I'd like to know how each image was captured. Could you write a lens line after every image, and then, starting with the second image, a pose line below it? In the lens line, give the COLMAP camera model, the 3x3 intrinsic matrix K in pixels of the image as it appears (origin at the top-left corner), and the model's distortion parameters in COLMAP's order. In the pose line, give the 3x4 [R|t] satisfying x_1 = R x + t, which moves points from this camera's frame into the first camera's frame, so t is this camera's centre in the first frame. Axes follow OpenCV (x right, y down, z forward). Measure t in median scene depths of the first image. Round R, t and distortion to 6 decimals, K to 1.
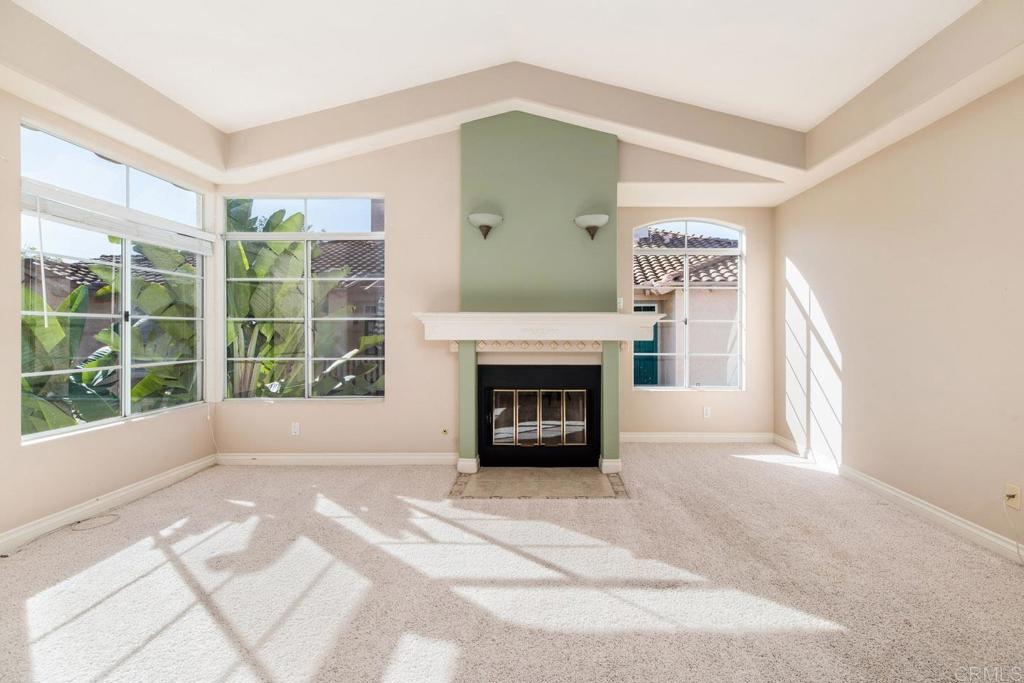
lens RADIAL K [[454.3, 0, 525.5], [0, 454.3, 332.0], [0, 0, 1]] dist [0.012981, -0.001467]
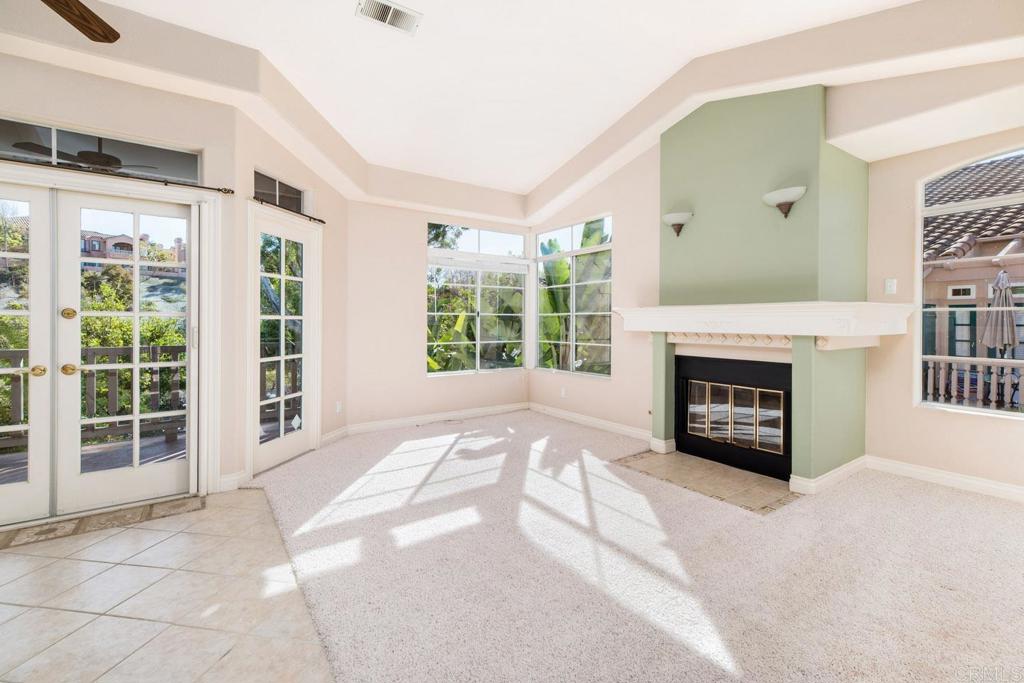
lens RADIAL K [[454.3, 0, 521.6], [0, 454.3, 324.8], [0, 0, 1]] dist [0.012981, -0.001467]
pose [[0.585787, 0.007526, -0.810430, 0.572667], [-0.005461, 0.999971, 0.005339, -0.002754], [0.810447, 0.001299, 0.585811, 0.088360]]
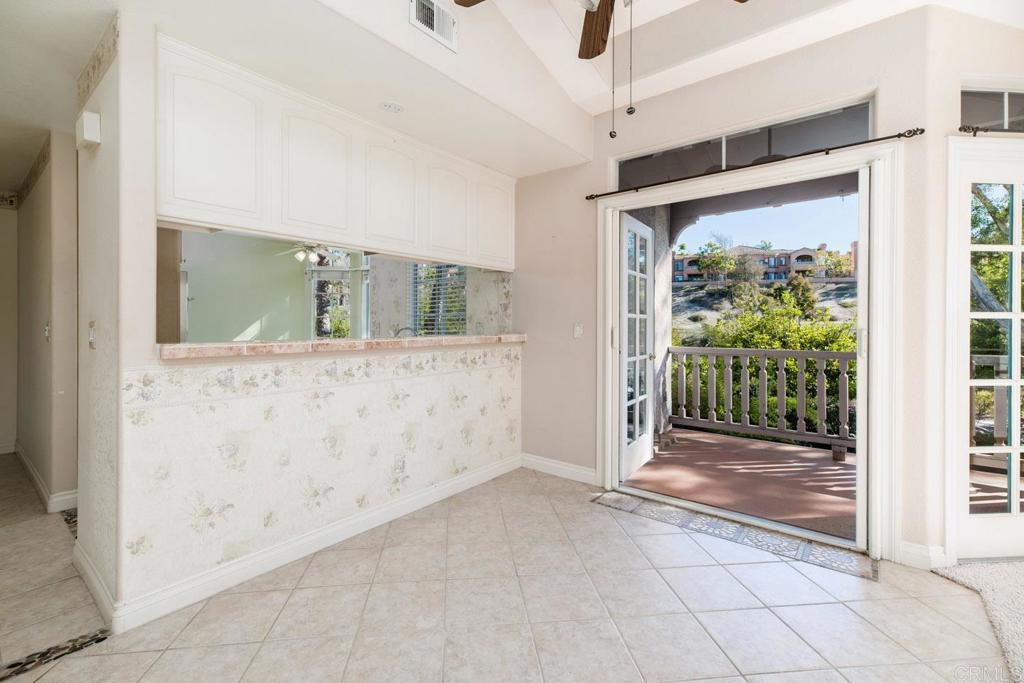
lens RADIAL K [[454.3, 0, 495.7], [0, 454.3, 325.3], [0, 0, 1]] dist [0.012981, -0.001467]
pose [[-0.631576, -0.001078, -0.775314, 0.357172], [-0.003661, 0.999992, 0.001592, 0.004679], [0.775306, 0.003844, -0.631574, 0.100162]]
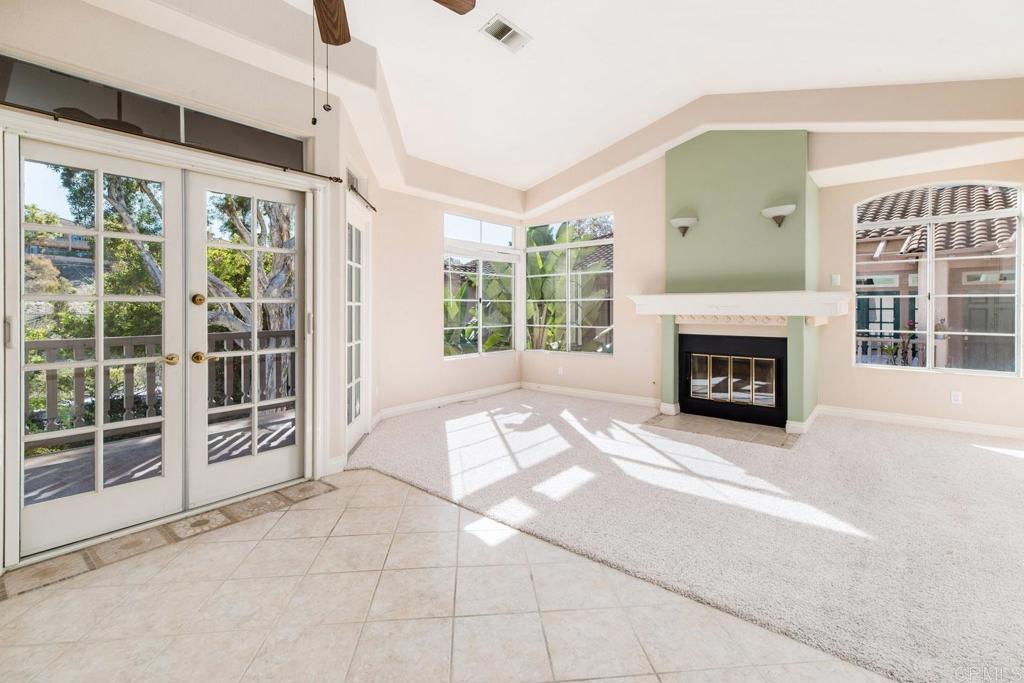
lens RADIAL K [[454.3, 0, 511.3], [0, 454.3, 314.3], [0, 0, 1]] dist [0.012981, -0.001467]
pose [[0.771806, 0.006569, -0.635824, 0.367476], [0.000088, 0.999946, 0.010438, 0.002473], [0.635858, -0.008112, 0.771764, -0.319721]]
